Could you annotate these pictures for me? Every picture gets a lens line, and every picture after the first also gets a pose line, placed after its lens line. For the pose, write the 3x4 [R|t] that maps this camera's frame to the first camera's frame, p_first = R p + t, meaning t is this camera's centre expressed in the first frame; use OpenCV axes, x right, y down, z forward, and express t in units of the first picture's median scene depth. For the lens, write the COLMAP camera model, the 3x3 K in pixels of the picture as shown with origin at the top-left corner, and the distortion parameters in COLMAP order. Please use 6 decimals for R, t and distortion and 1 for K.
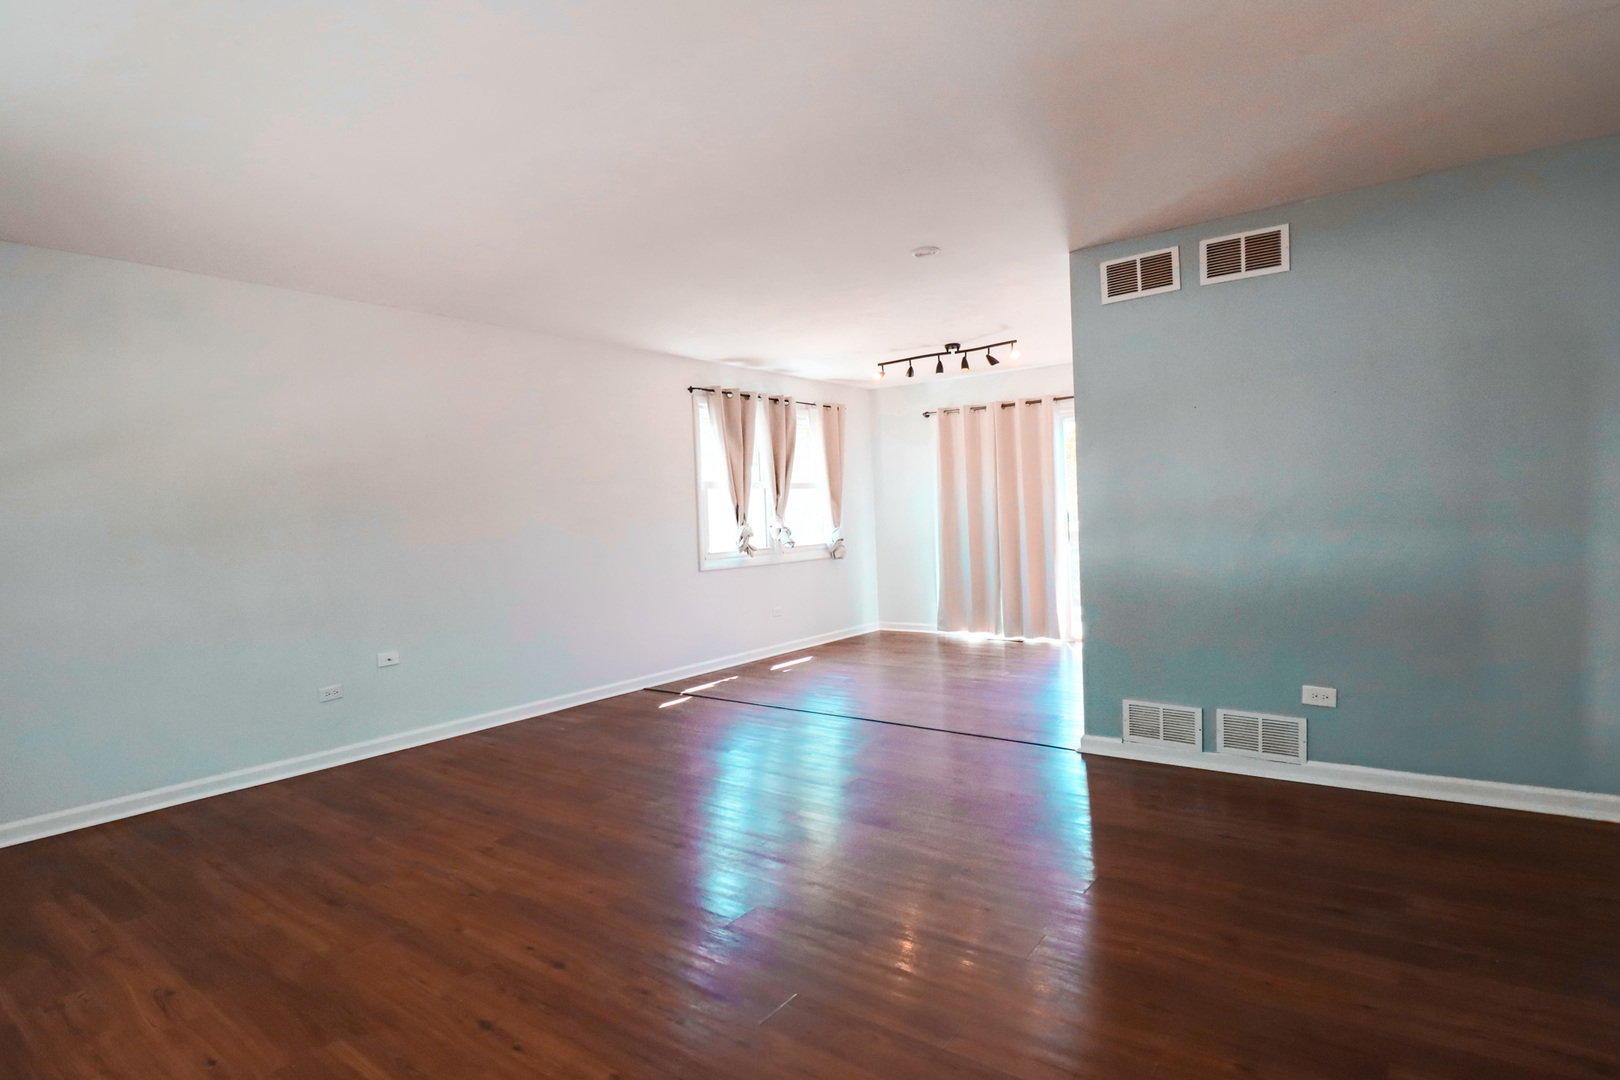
lens RADIAL K [[837.9, 0, 812.6], [0, 837.9, 522.5], [0, 0, 1]] dist [-0.008062, -0.000806]
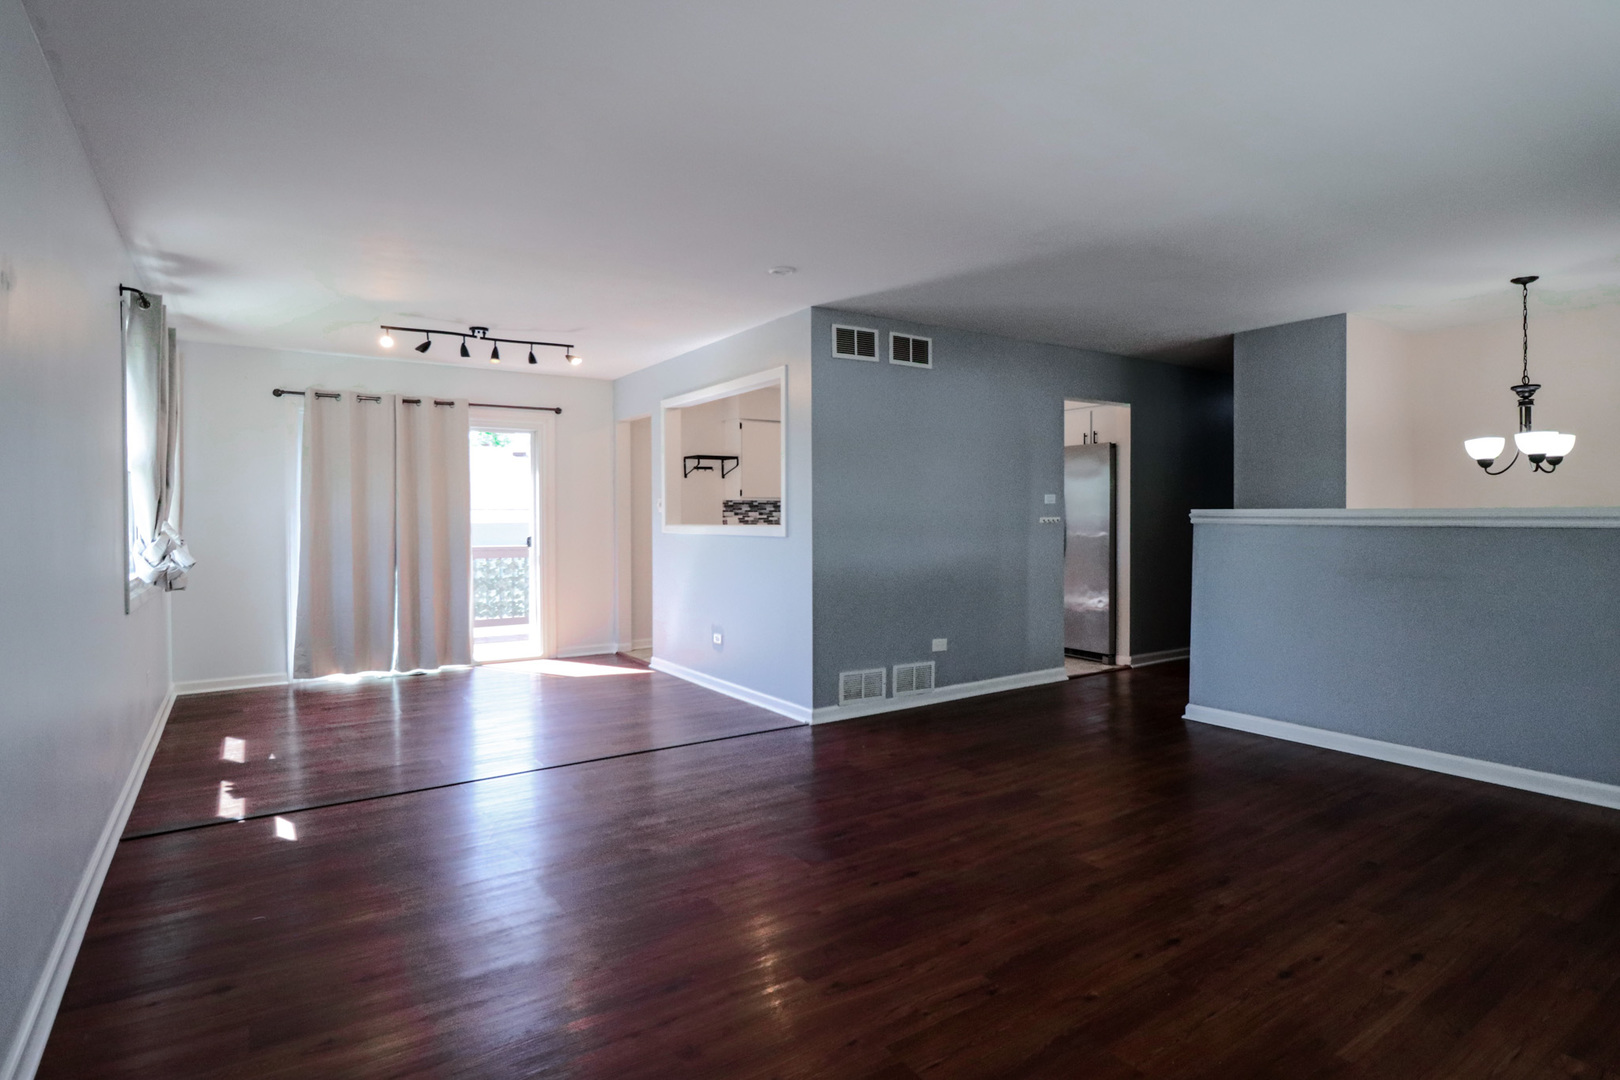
lens RADIAL K [[837.9, 0, 812.6], [0, 837.9, 522.5], [0, 0, 1]] dist [-0.008062, -0.000806]
pose [[0.326437, 0.029844, 0.944748, -0.837131], [0.002216, 0.999475, -0.032339, 0.025978], [-0.945216, 0.012650, 0.326200, 0.626663]]
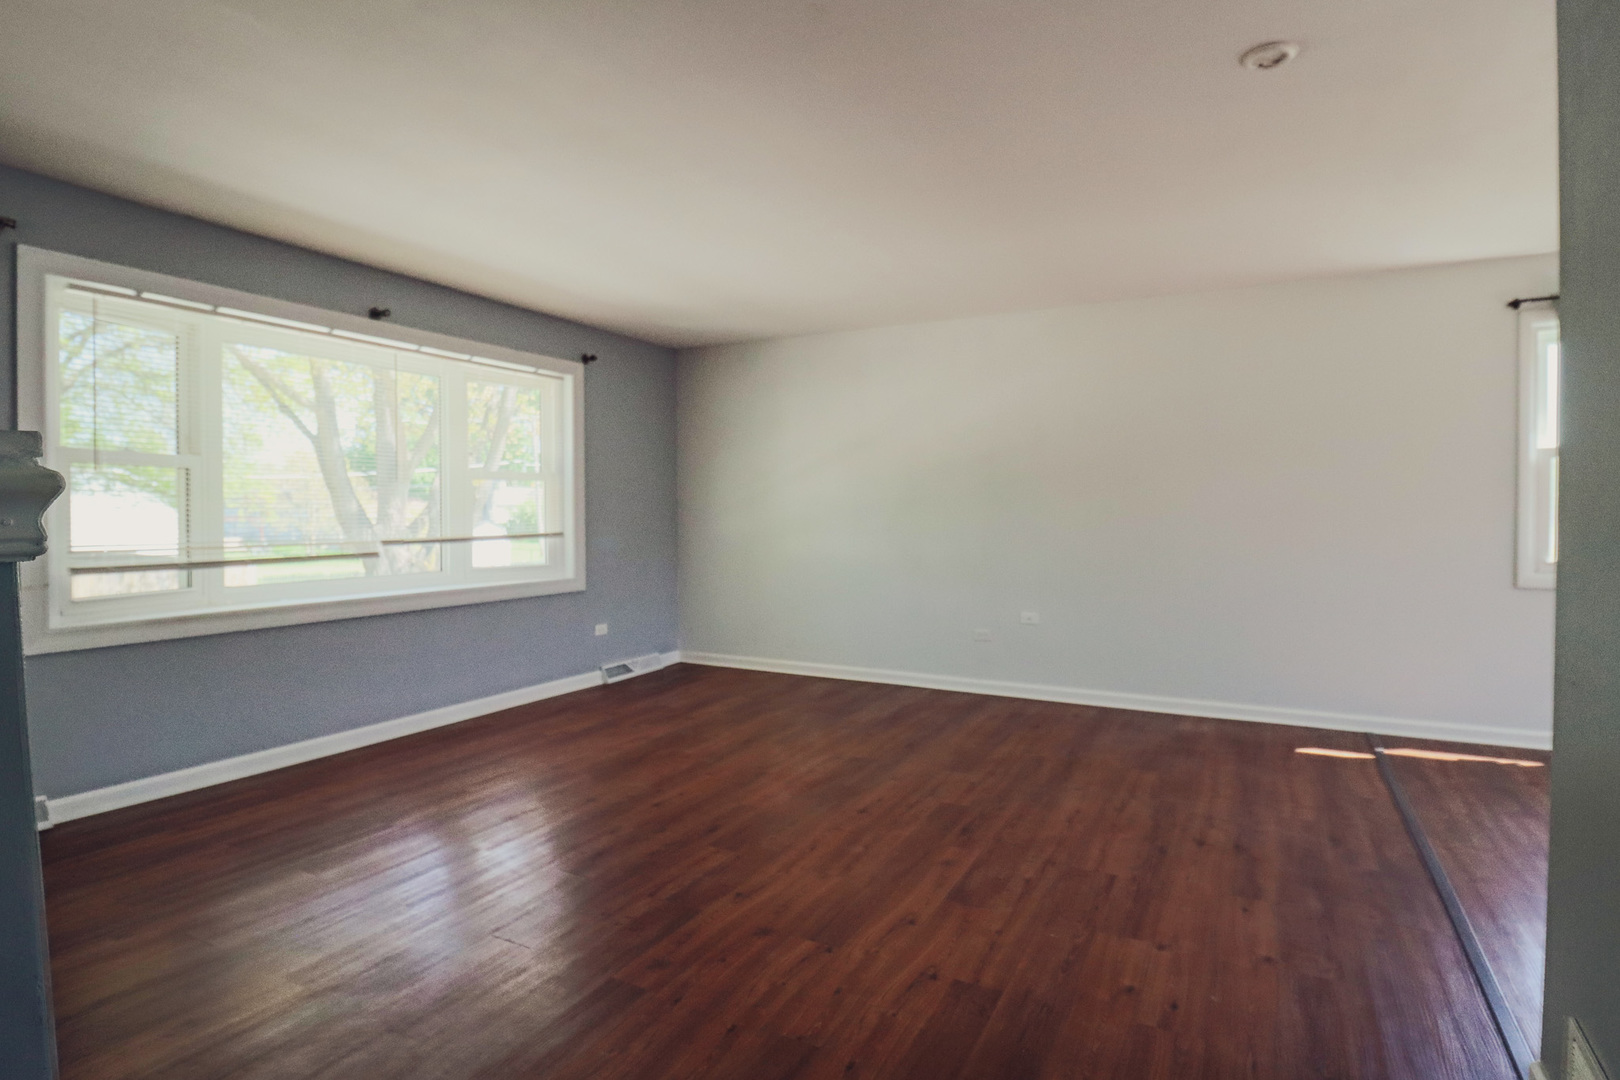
lens RADIAL K [[837.9, 0, 812.6], [0, 837.9, 522.5], [0, 0, 1]] dist [-0.008062, -0.000806]
pose [[0.149607, 0.047338, -0.987612, 0.679582], [-0.013235, 0.998860, 0.045872, -0.021607], [0.988657, 0.006208, 0.150063, 0.608155]]
